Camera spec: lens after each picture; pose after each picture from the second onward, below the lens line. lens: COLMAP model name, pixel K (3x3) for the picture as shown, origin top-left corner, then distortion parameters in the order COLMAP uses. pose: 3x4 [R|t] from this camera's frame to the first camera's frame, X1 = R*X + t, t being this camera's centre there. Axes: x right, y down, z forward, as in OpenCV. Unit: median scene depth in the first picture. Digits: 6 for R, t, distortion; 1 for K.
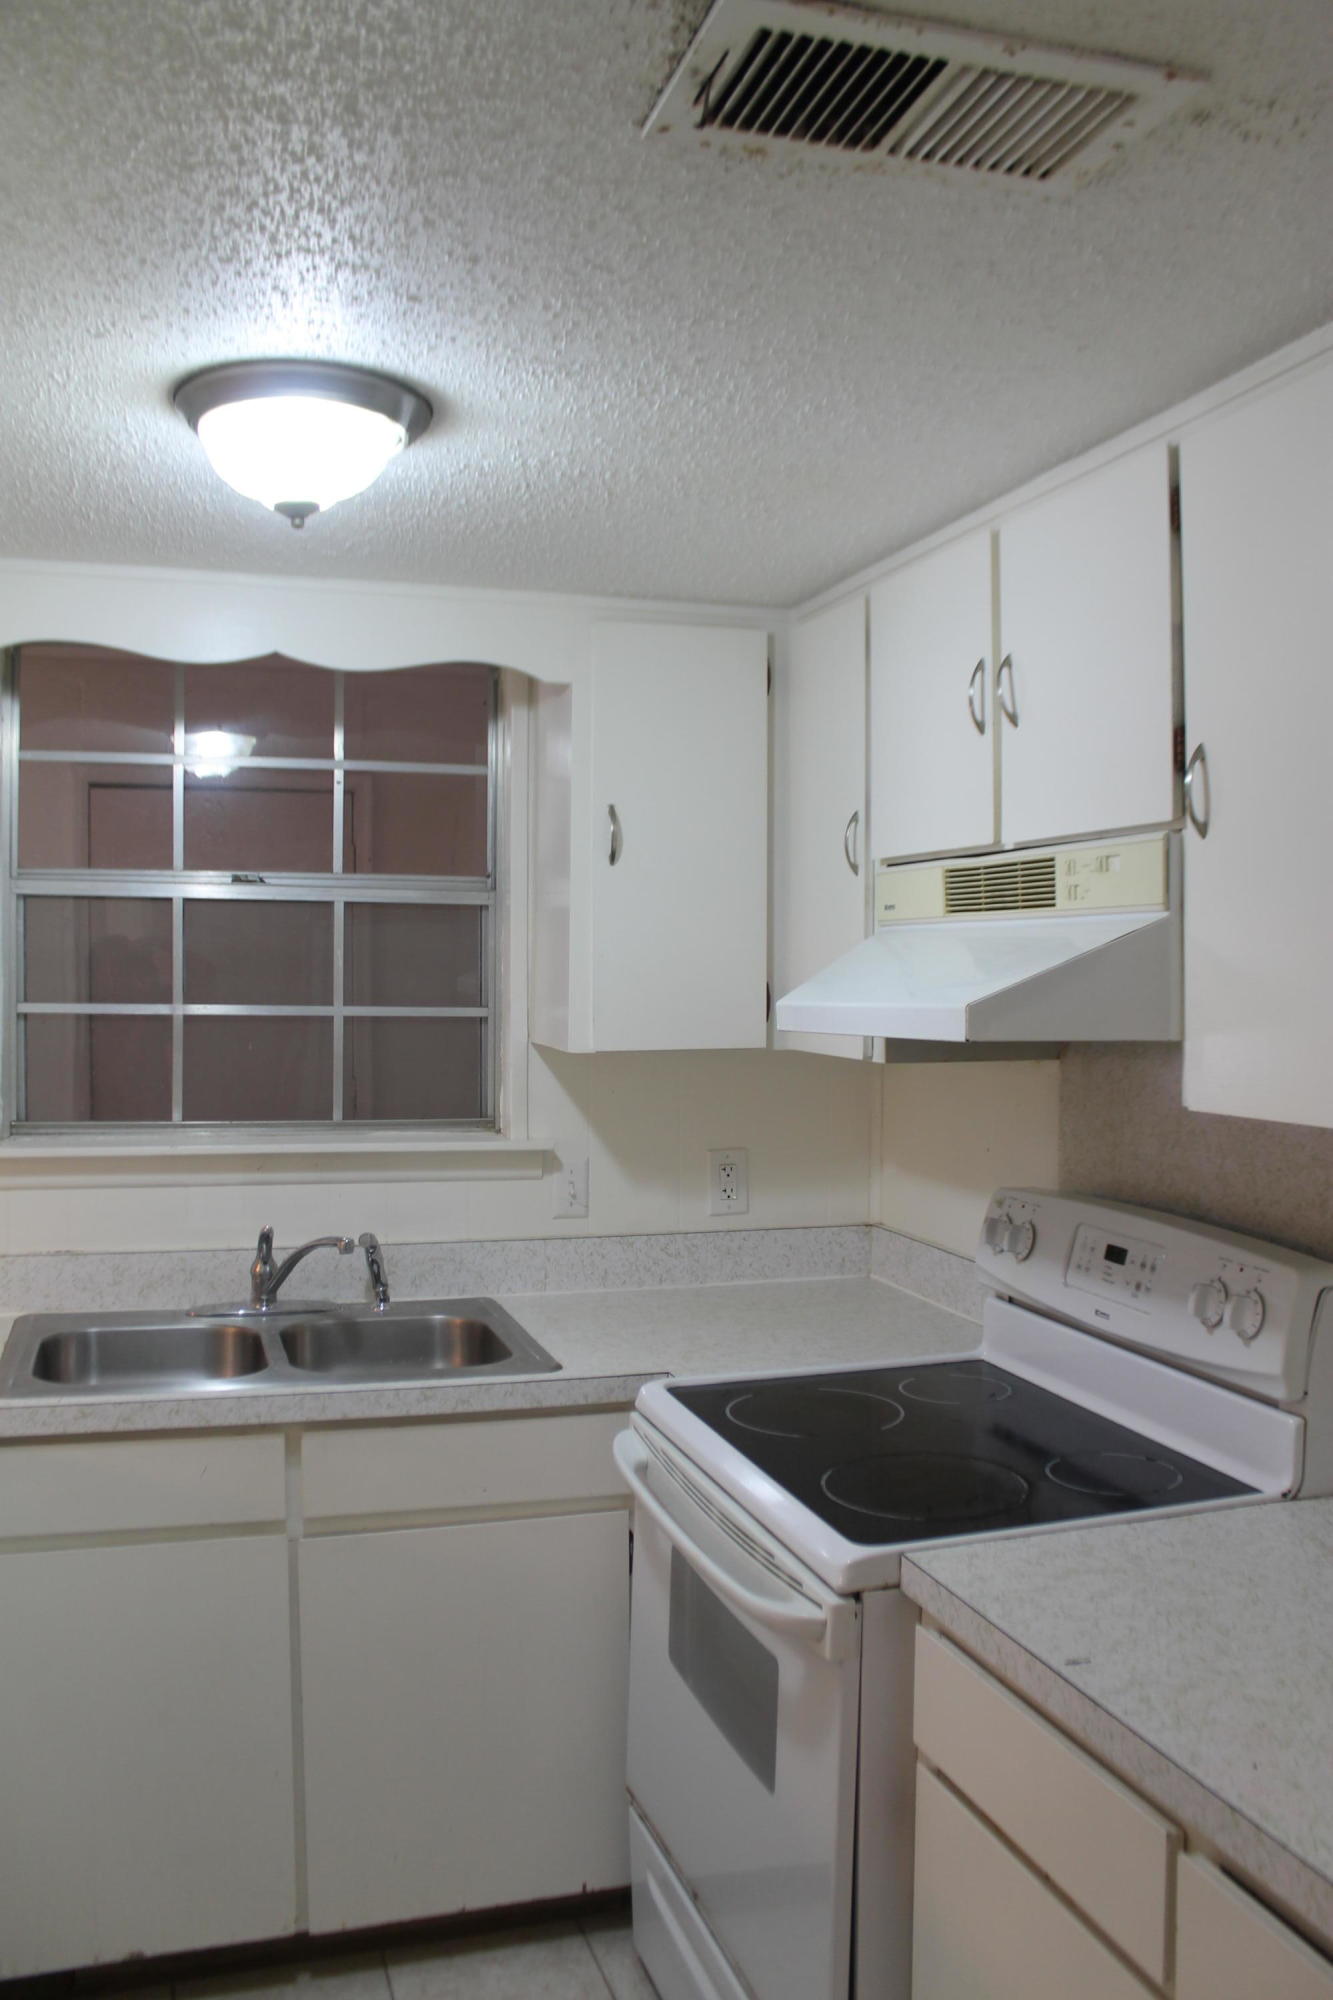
lens RADIAL K [[1633.3, 0, 653.9], [0, 1633.3, 1006.4], [0, 0, 1]] dist [-0.176643, 0.154160]
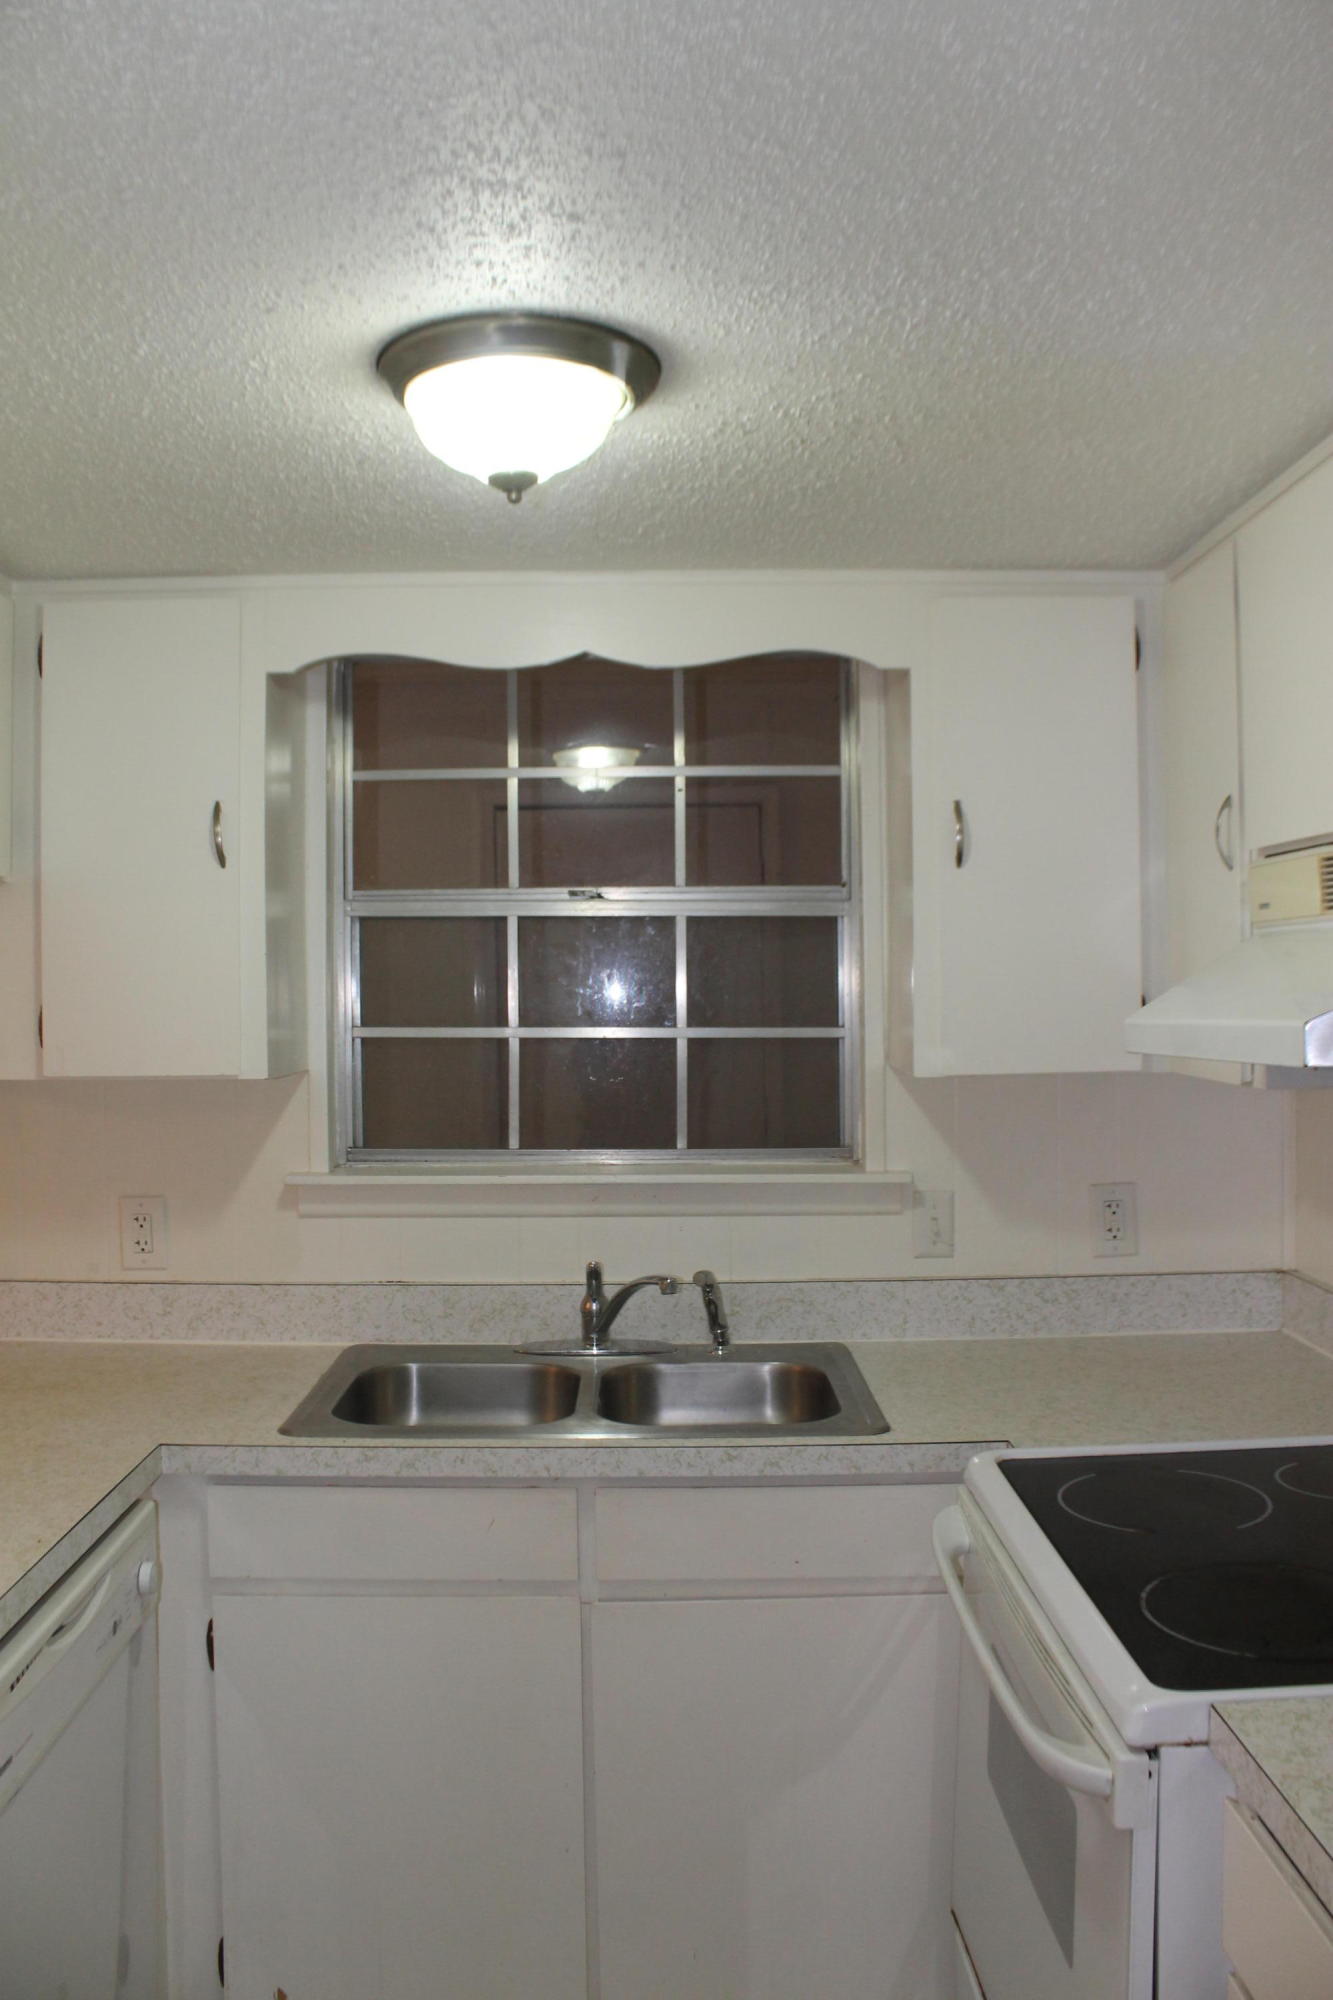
lens RADIAL K [[1633.3, 0, 653.9], [0, 1633.3, 1006.4], [0, 0, 1]] dist [-0.176643, 0.154160]
pose [[0.956211, -0.013111, -0.292384, 0.091468], [0.009634, 0.999865, -0.013329, 0.000087], [0.292519, 0.009928, 0.956208, 0.121712]]
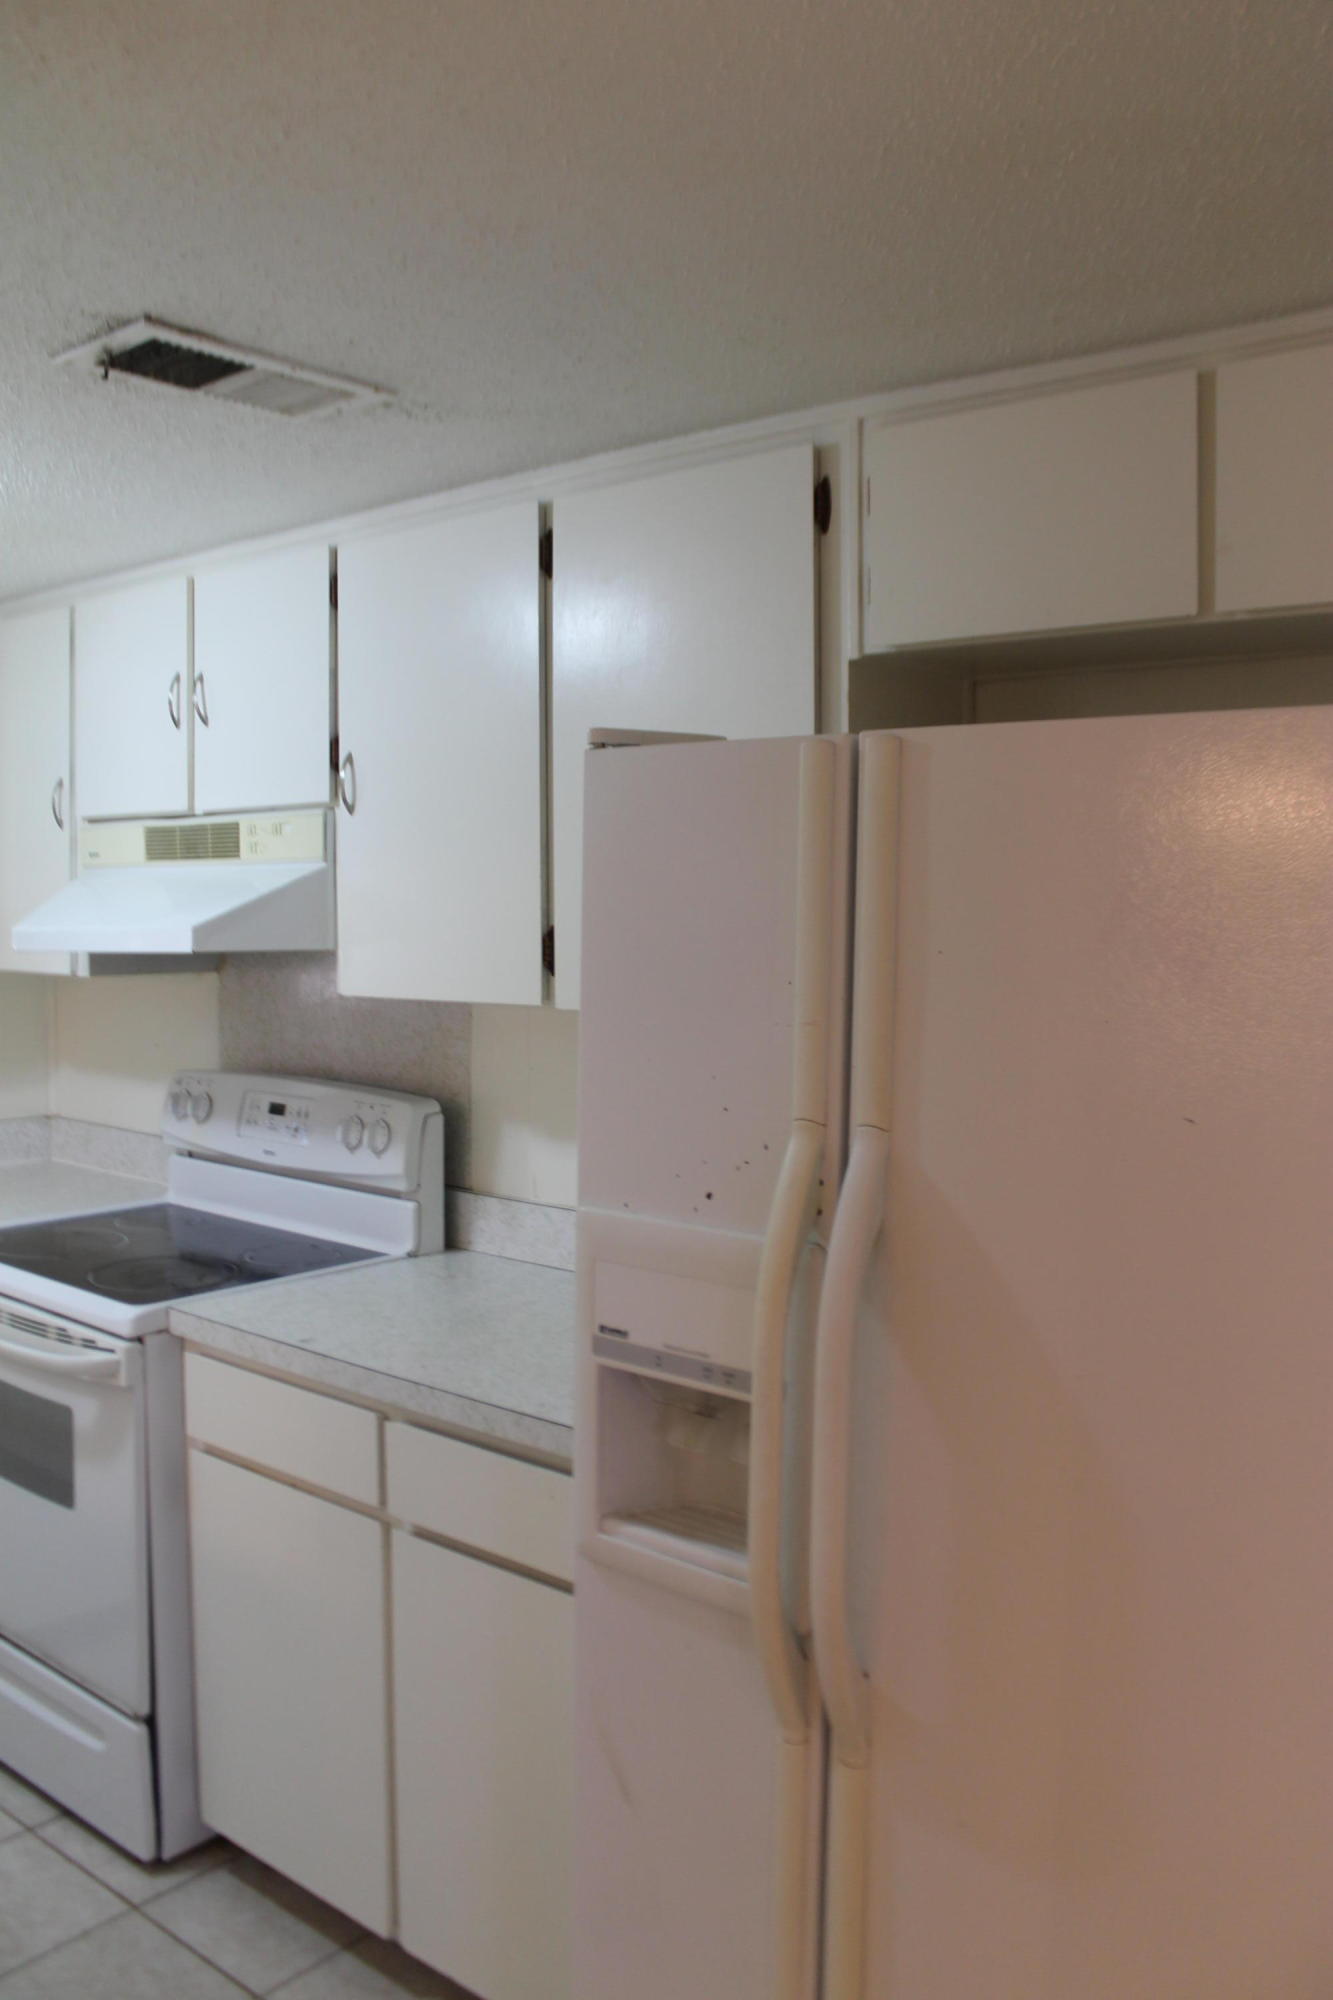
lens RADIAL K [[1633.3, 0, 653.9], [0, 1633.3, 1006.4], [0, 0, 1]] dist [-0.176643, 0.154160]
pose [[0.835996, -0.031360, 0.547839, -0.202531], [0.009966, 0.999069, 0.041983, 0.011117], [-0.548645, -0.029638, 0.835530, -0.341187]]
